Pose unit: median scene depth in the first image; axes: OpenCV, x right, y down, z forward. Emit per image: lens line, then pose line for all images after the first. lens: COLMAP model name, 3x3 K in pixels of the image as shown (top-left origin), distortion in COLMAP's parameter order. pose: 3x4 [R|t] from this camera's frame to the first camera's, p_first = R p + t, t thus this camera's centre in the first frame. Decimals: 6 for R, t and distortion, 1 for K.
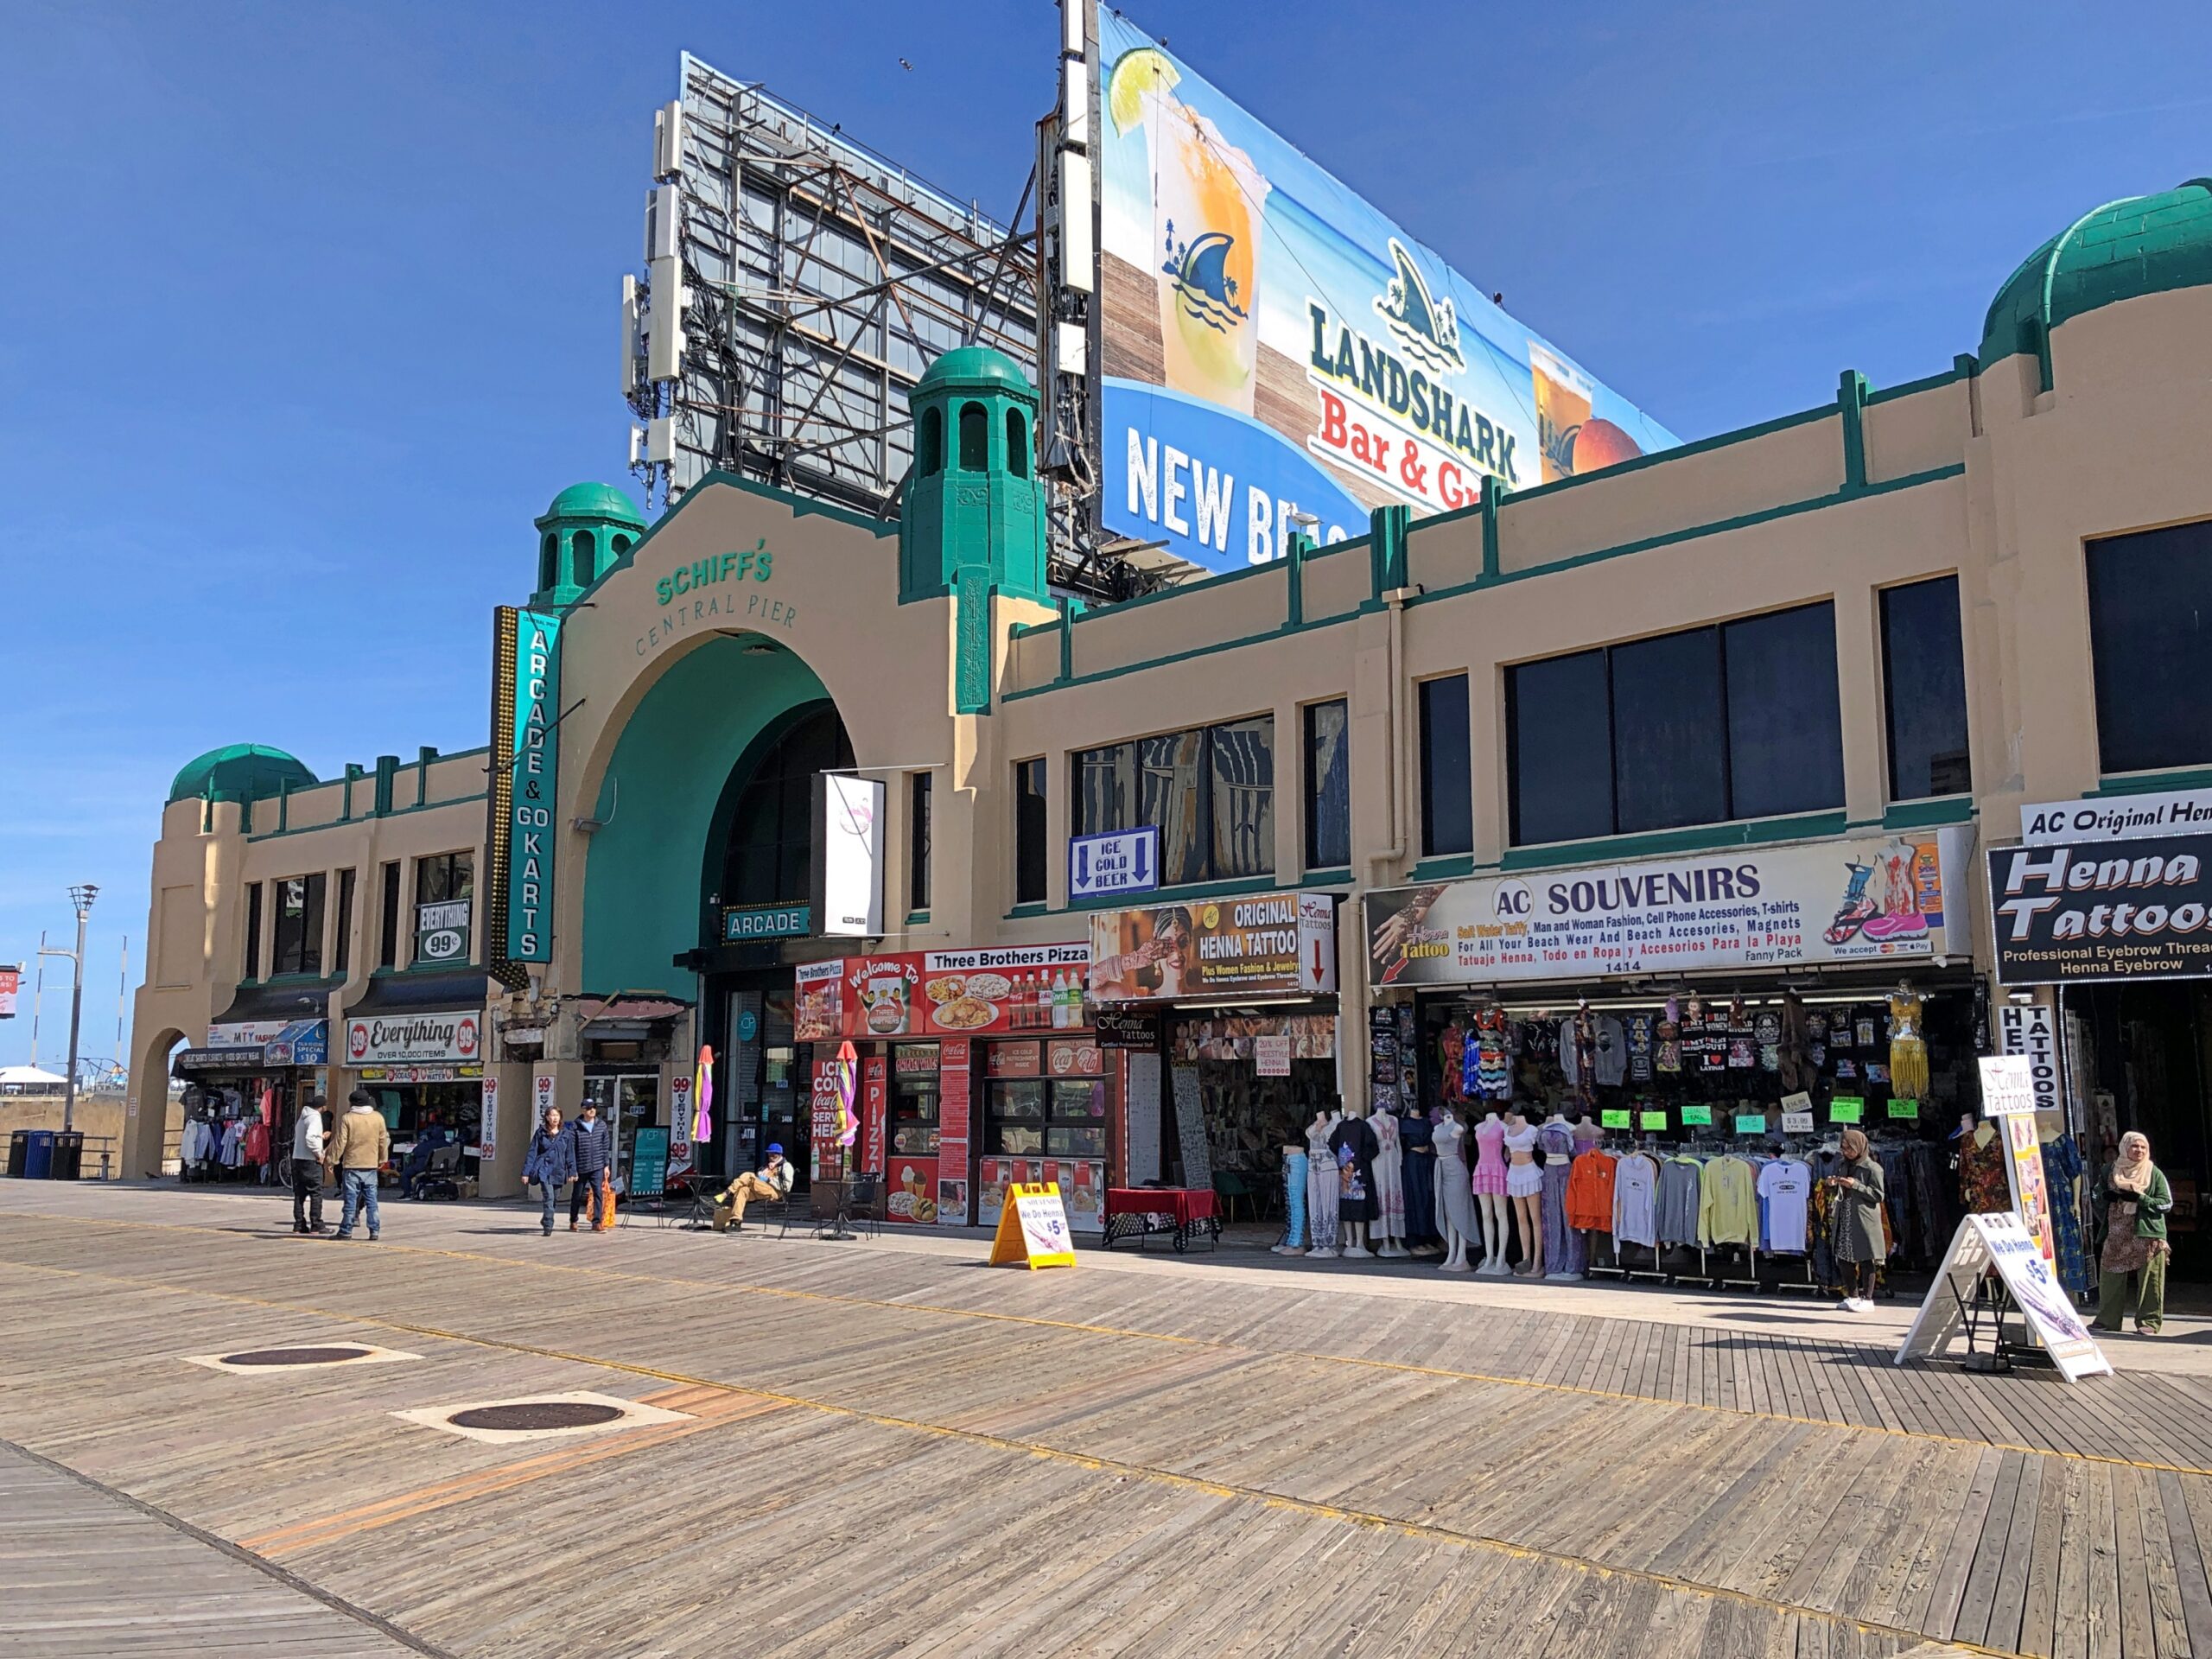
lens RADIAL K [[1748.4, 0, 952.5], [0, 1748.4, 825.3], [0, 0, 1]] dist [0.042190, 0.001142]
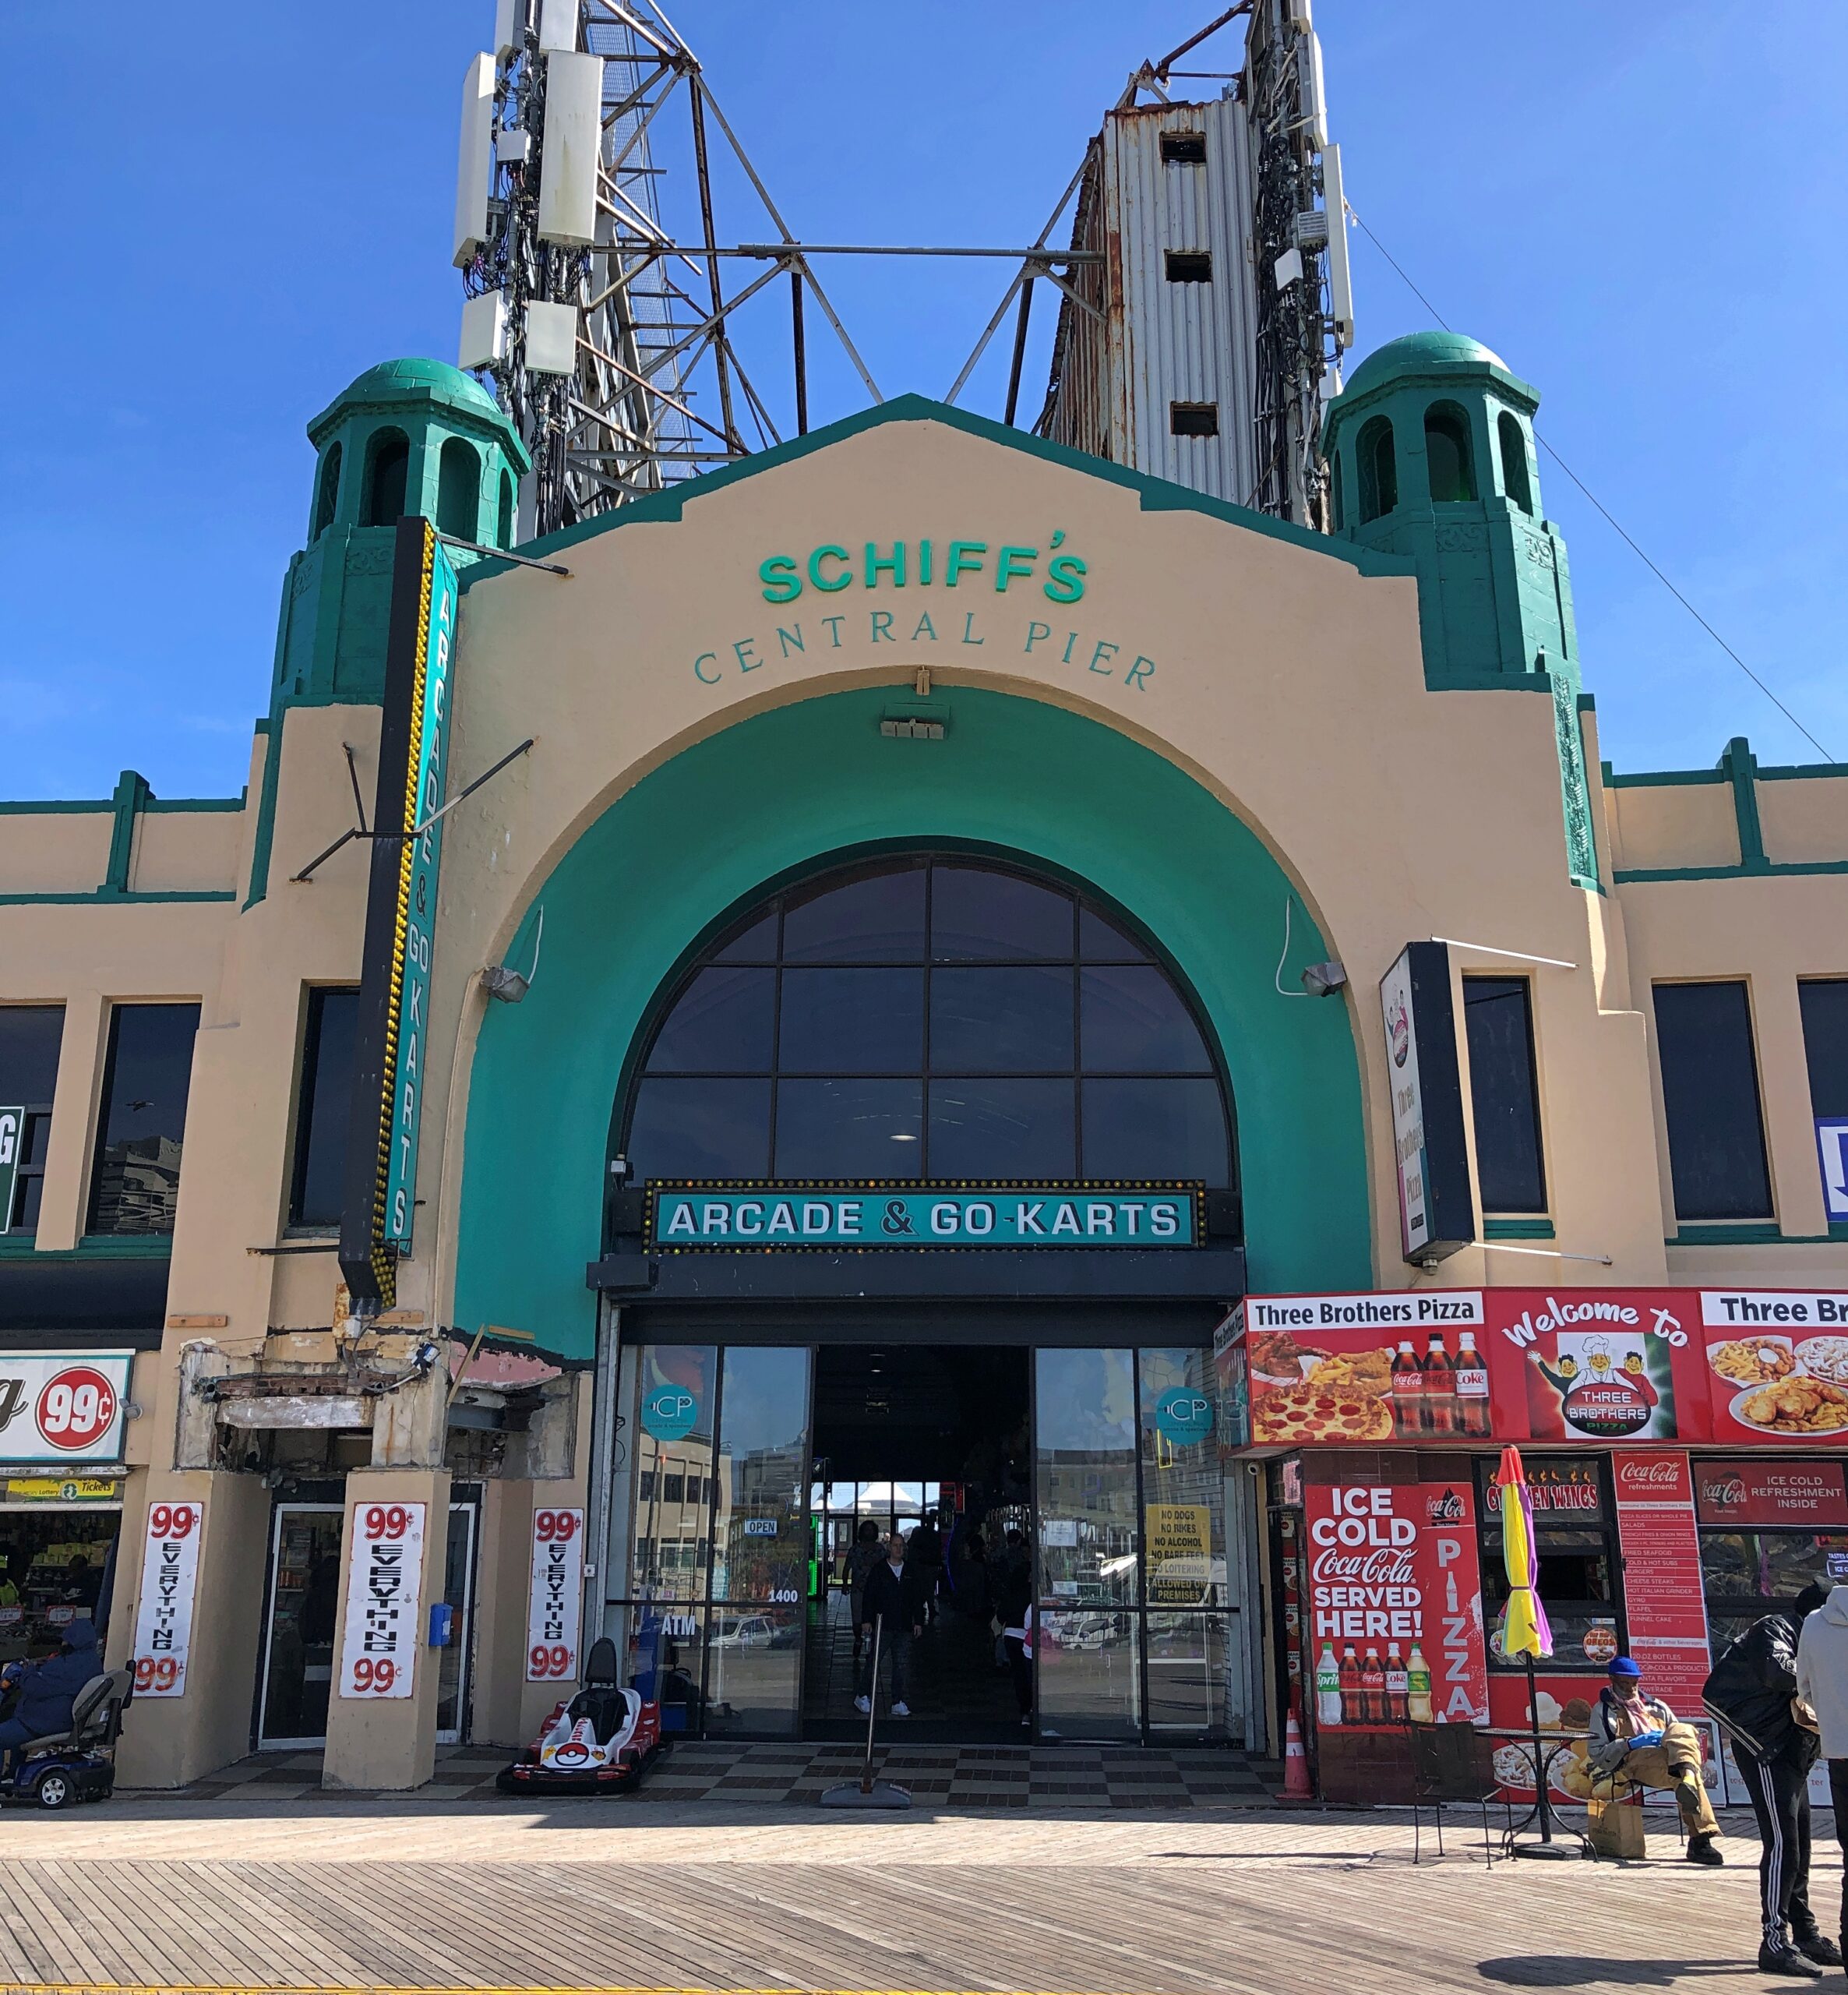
lens RADIAL K [[1987.0, 0, 922.4], [0, 1987.0, 950.1], [0, 0, 1]] dist [0.018556, 0.015151]
pose [[0.794113, 0.180193, 0.580443, -0.491624], [-0.099925, 0.980751, -0.167755, 0.080557], [-0.599499, 0.075216, 0.796834, 0.526471]]
